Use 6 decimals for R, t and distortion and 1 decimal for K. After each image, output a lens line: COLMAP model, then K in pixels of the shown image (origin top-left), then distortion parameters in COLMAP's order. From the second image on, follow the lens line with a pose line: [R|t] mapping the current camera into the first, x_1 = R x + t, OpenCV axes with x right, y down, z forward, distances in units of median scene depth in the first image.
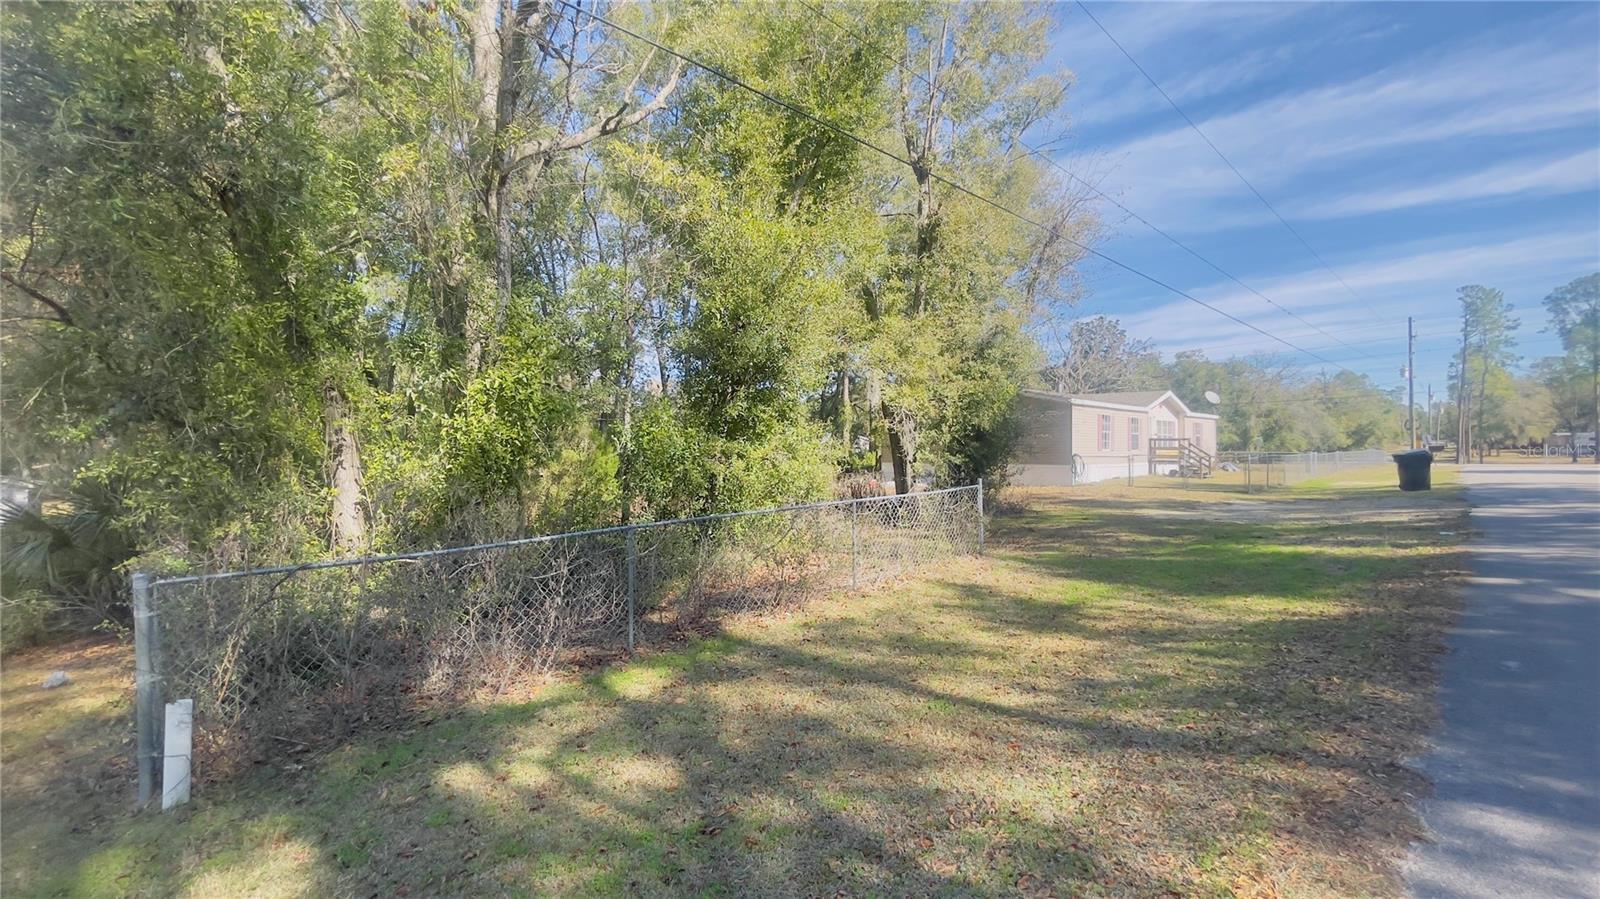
lens RADIAL K [[648.8, 0, 787.5], [0, 648.8, 442.6], [0, 0, 1]] dist [-0.005581, 0.002640]
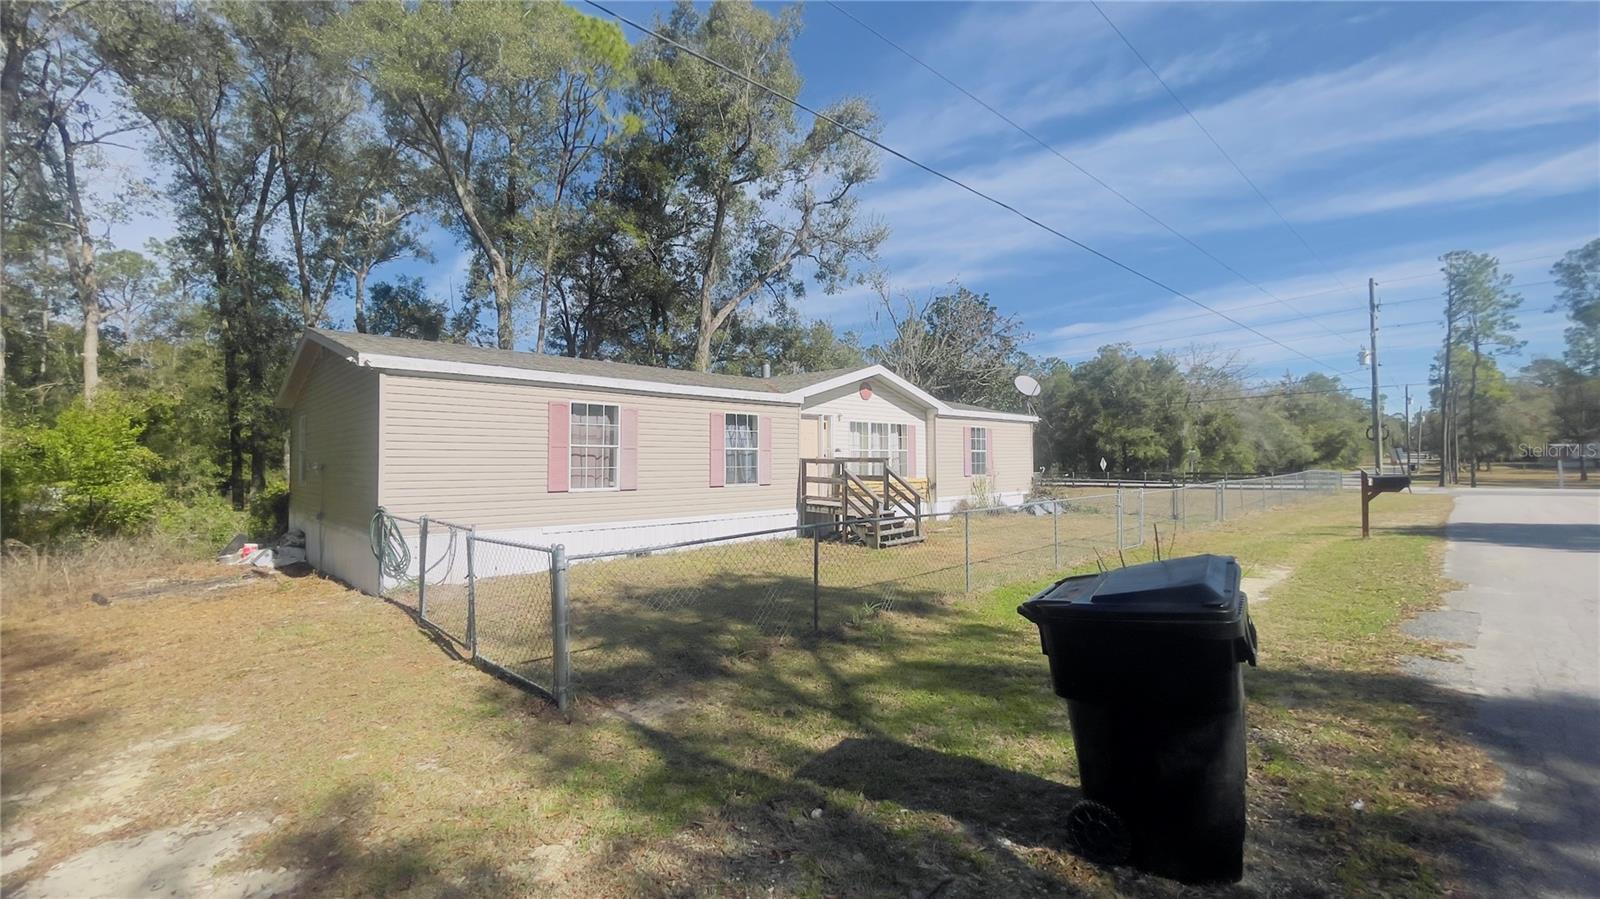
lens RADIAL K [[648.8, 0, 795.7], [0, 648.8, 454.8], [0, 0, 1]] dist [-0.005581, 0.002640]
pose [[0.999875, -0.001746, 0.015713, 0.224744], [0.001748, 0.999998, -0.000116, -0.003453], [-0.015712, 0.000144, 0.999877, 0.212116]]
